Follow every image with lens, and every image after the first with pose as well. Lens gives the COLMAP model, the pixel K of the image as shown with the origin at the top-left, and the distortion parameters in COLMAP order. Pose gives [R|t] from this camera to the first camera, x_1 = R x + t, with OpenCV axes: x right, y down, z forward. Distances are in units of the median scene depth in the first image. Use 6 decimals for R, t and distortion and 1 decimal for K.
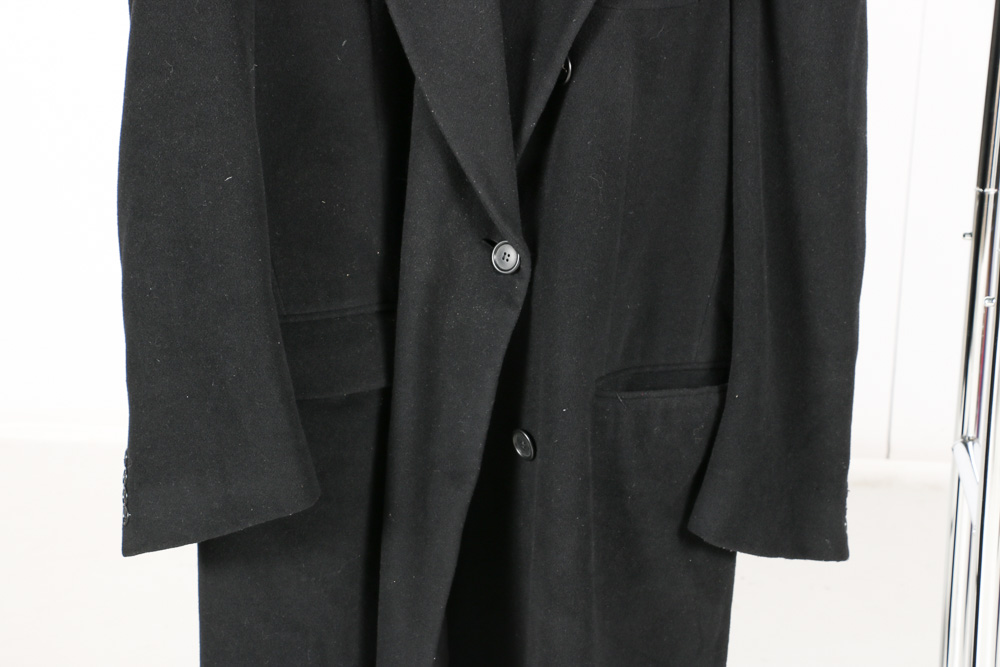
lens RADIAL K [[2323.3, 0, 500.0], [0, 2323.3, 333.5], [0, 0, 1]] dist [0.351877, 0.216041]
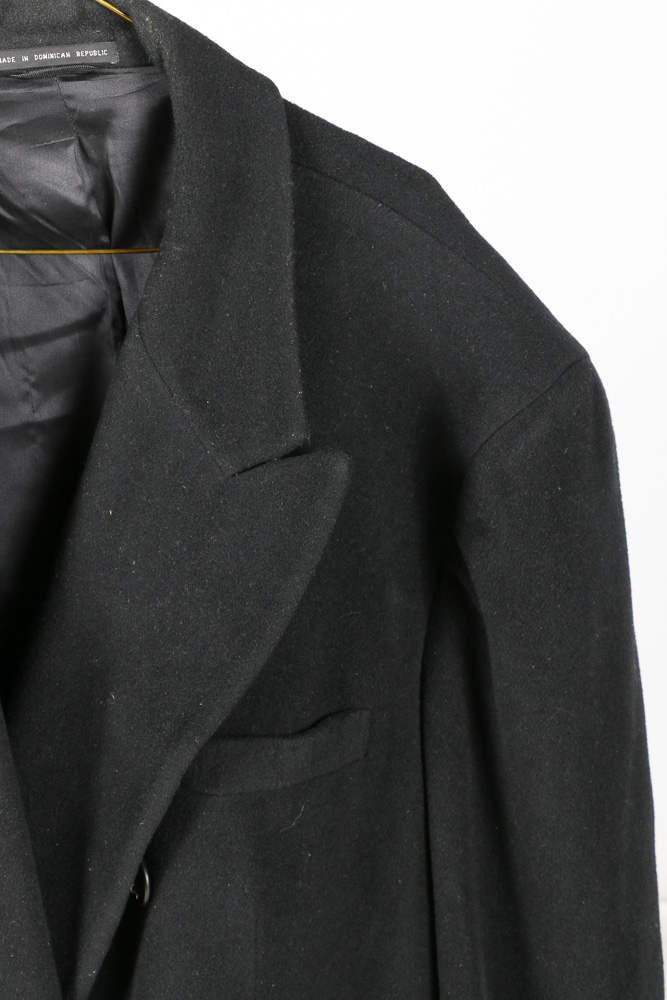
lens RADIAL K [[1920.7, 0, 333.5], [0, 1920.7, 500.0], [0, 0, 1]] dist [0.021180, 1.350187]
pose [[0.996577, -0.019530, -0.080327, 0.117672], [0.019500, 0.999809, -0.001157, -0.207365], [0.080334, -0.000413, 0.996768, 0.491549]]
